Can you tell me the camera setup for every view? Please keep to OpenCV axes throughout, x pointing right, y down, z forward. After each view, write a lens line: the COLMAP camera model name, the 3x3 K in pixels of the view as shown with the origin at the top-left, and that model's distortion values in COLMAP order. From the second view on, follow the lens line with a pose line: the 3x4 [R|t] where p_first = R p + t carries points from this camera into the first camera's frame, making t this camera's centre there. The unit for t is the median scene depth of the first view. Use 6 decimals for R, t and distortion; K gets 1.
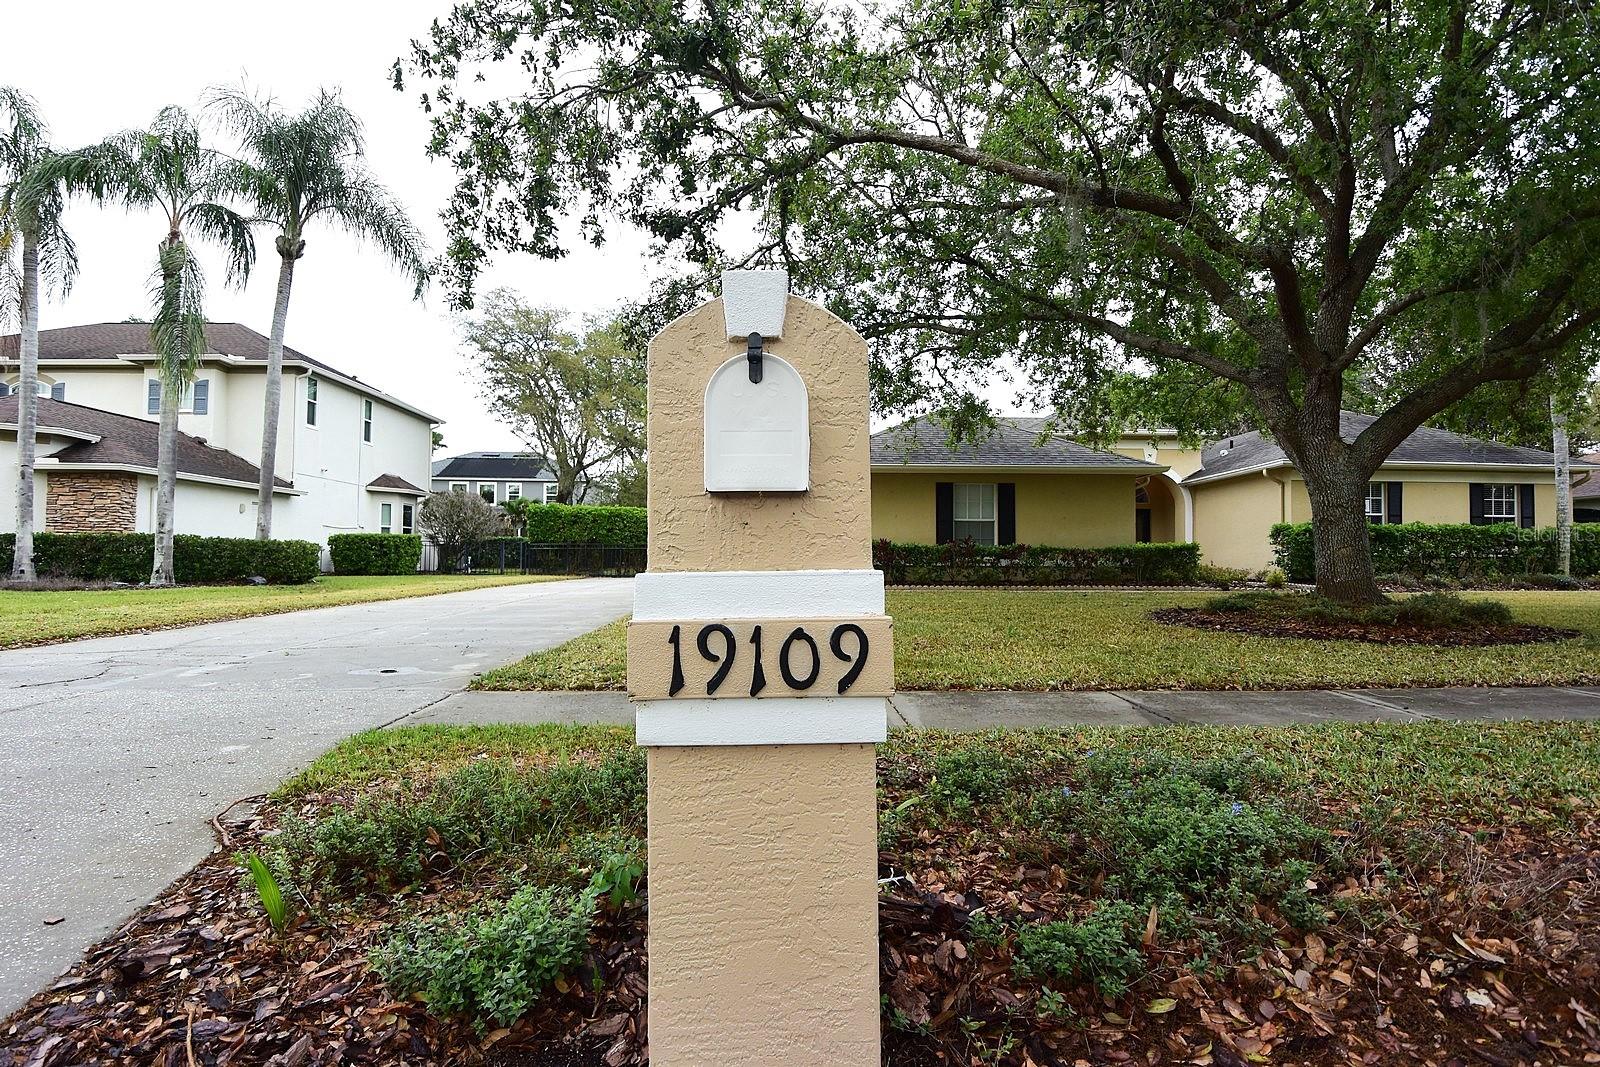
lens RADIAL K [[838.4, 0, 794.1], [0, 838.4, 539.3], [0, 0, 1]] dist [-0.000957, -0.026800]
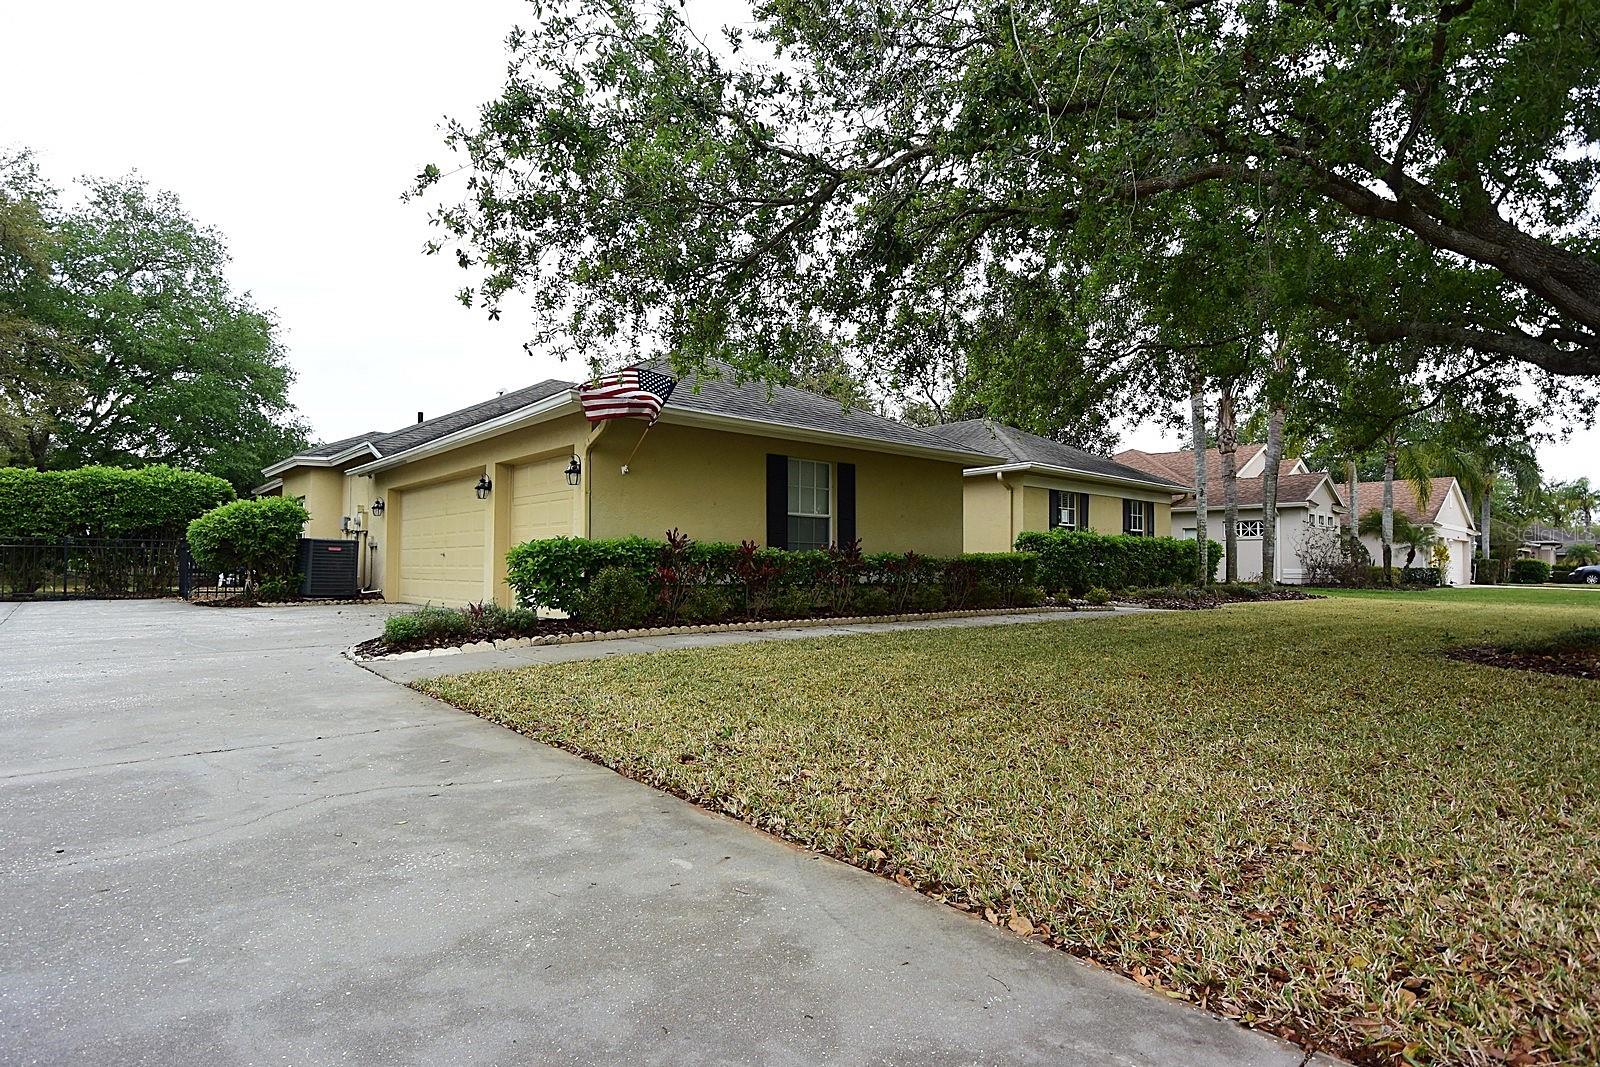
lens RADIAL K [[841.7, 0, 799.2], [0, 841.7, 540.9], [0, 0, 1]] dist [0.000052, -0.027556]
pose [[0.760239, 0.018876, 0.649370, -0.215642], [-0.019481, 0.999791, -0.006255, 0.001752], [-0.649352, -0.007895, 0.760447, 0.472664]]
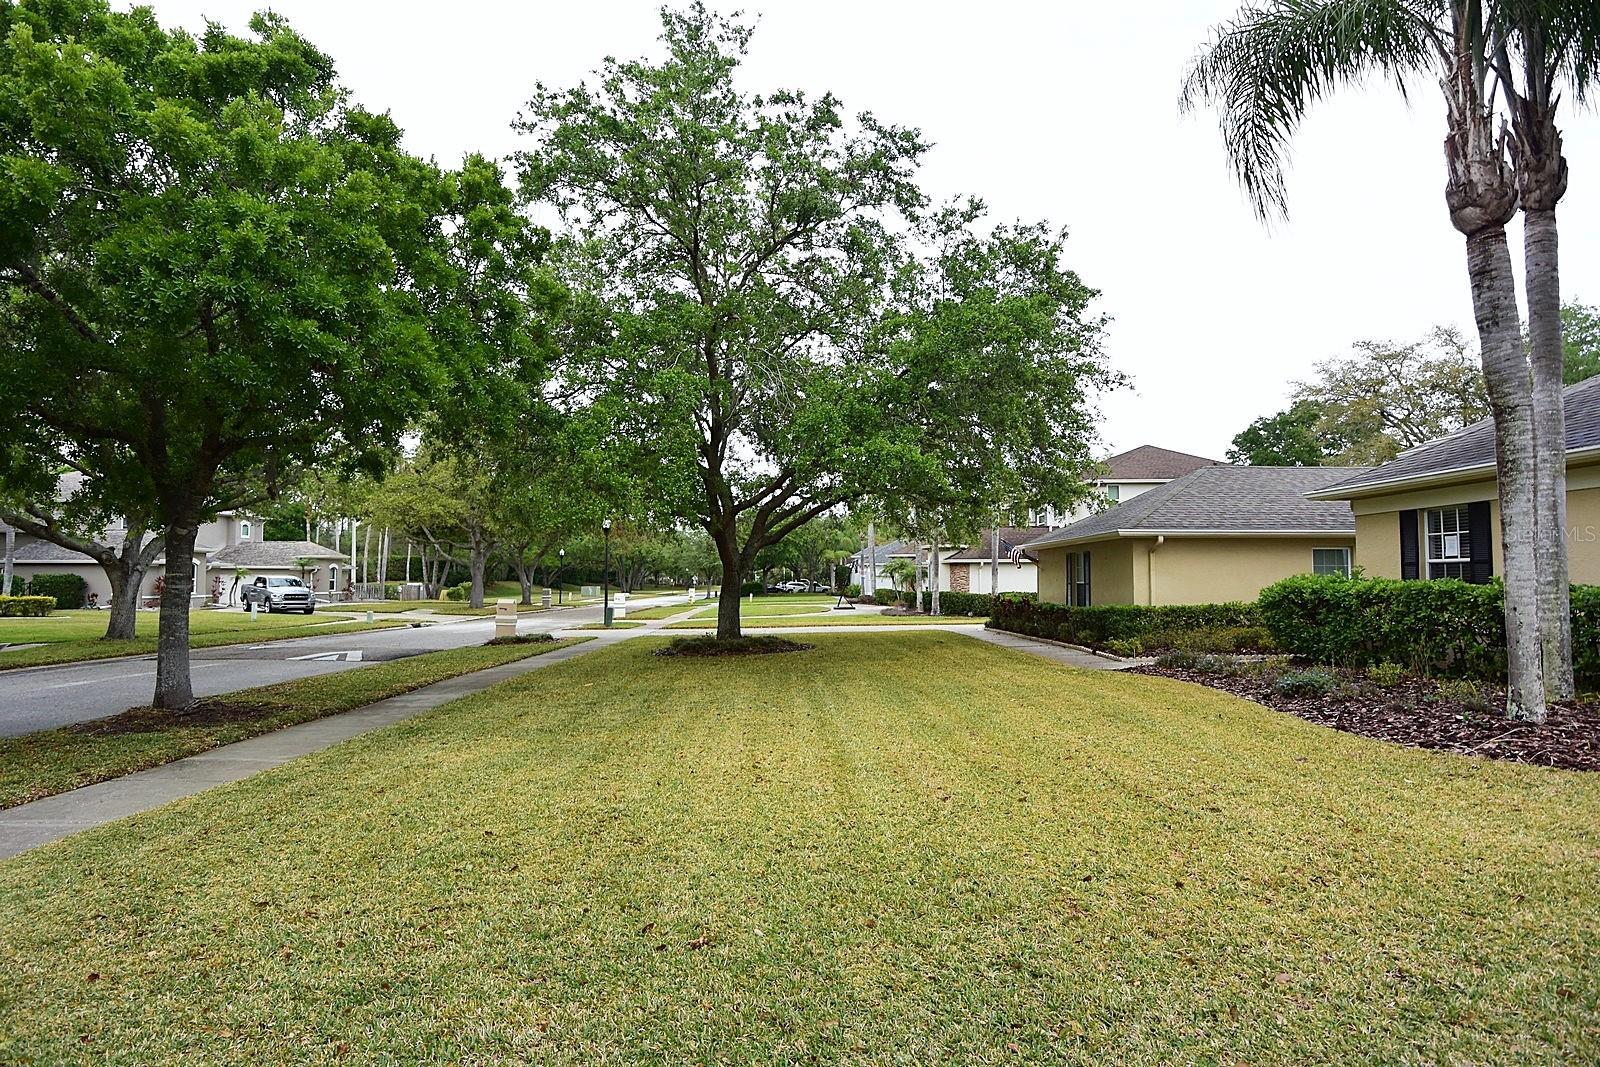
lens RADIAL K [[841.7, 0, 799.2], [0, 841.7, 540.9], [0, 0, 1]] dist [0.000052, -0.027556]
pose [[0.048858, -0.053377, -0.997378, 1.310550], [0.023729, 0.998351, -0.052267, -0.026065], [0.998524, -0.021113, 0.050044, 0.557629]]
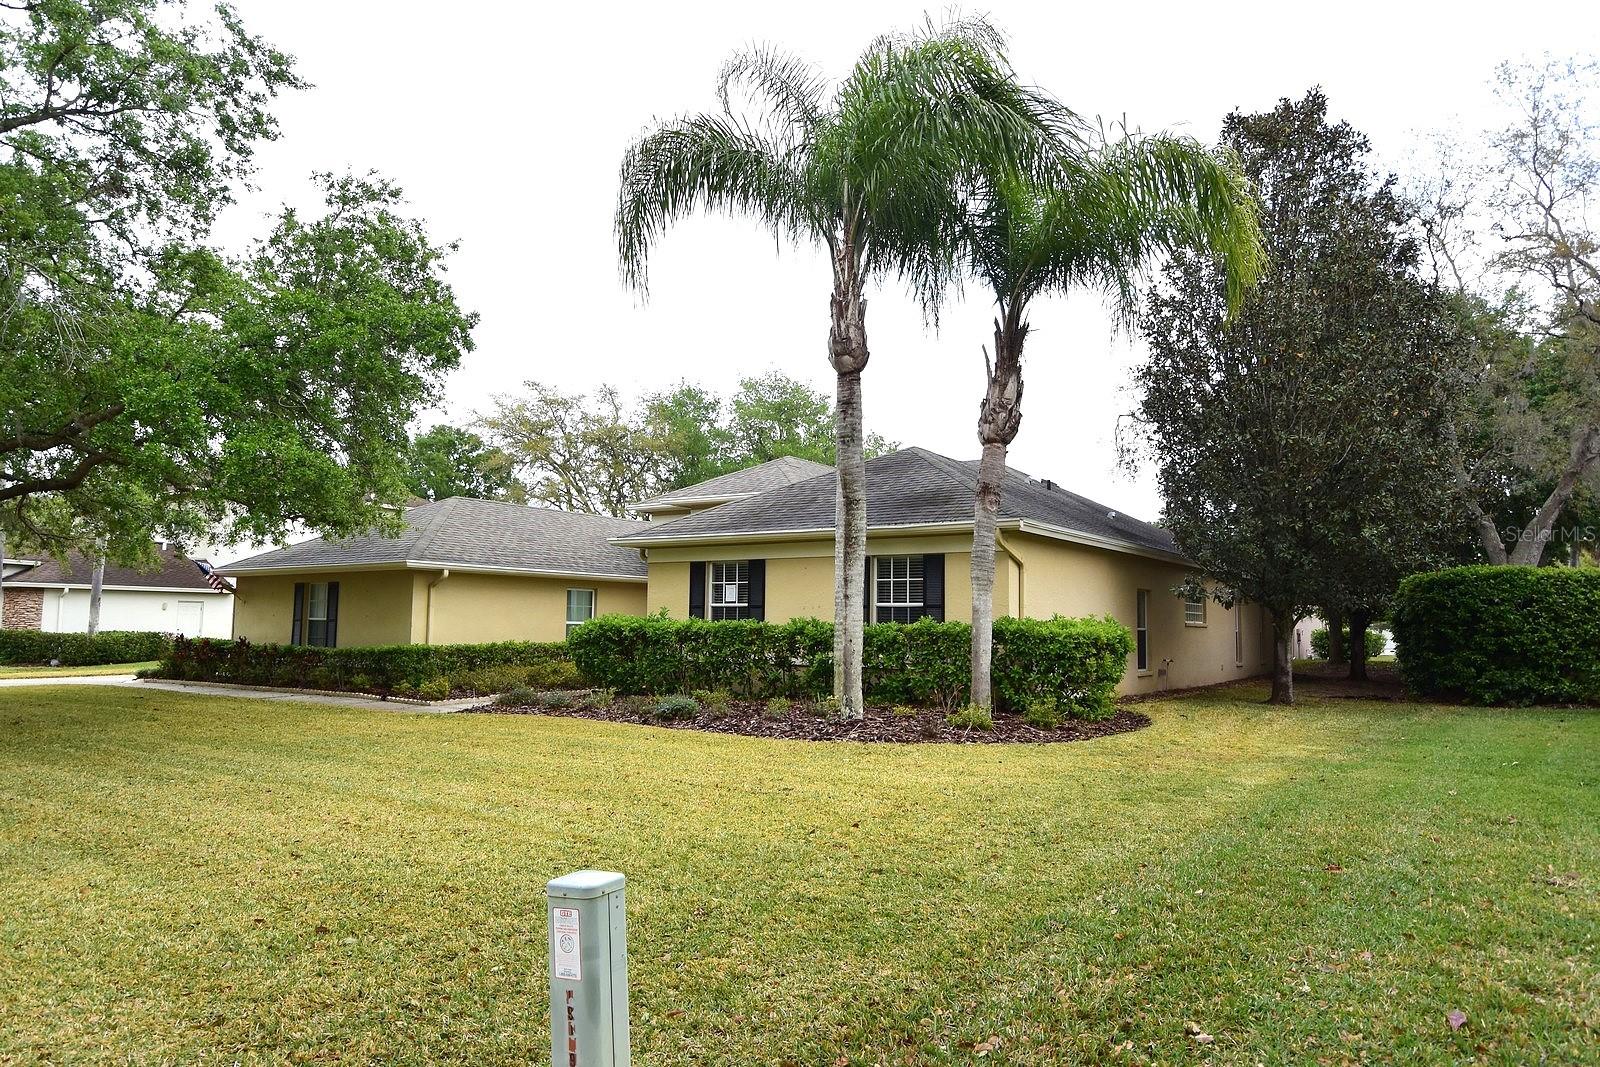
lens RADIAL K [[1045.5, 0, 800.0], [0, 1045.5, 533.5], [0, 0, 1]] dist [-0.000002, -0.000736]
pose [[0.833095, -0.044672, -0.551322, 1.298942], [0.004206, 0.997216, -0.074446, -0.026200], [0.553113, 0.059702, 0.830964, 0.314920]]
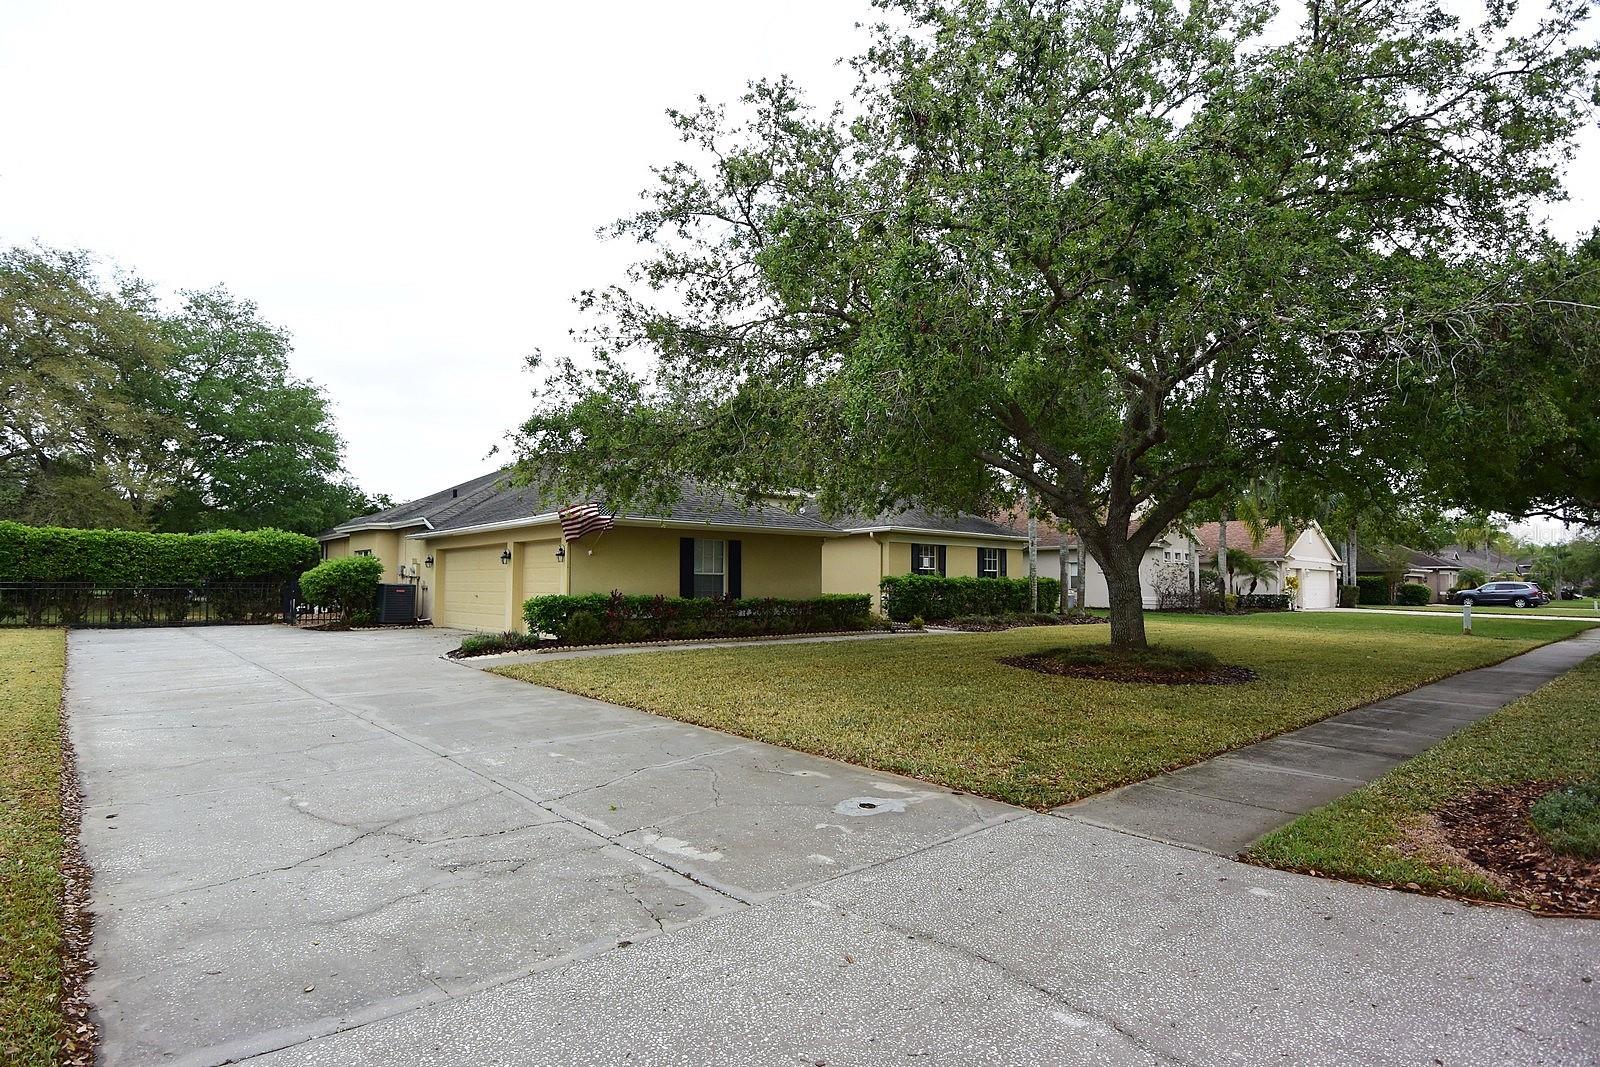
lens RADIAL K [[841.7, 0, 799.2], [0, 841.7, 540.9], [0, 0, 1]] dist [0.000052, -0.027556]
pose [[0.759842, 0.031691, 0.649335, -0.377686], [-0.018768, 0.999464, -0.026817, -0.036614], [-0.649837, 0.008190, 0.760029, 0.104967]]
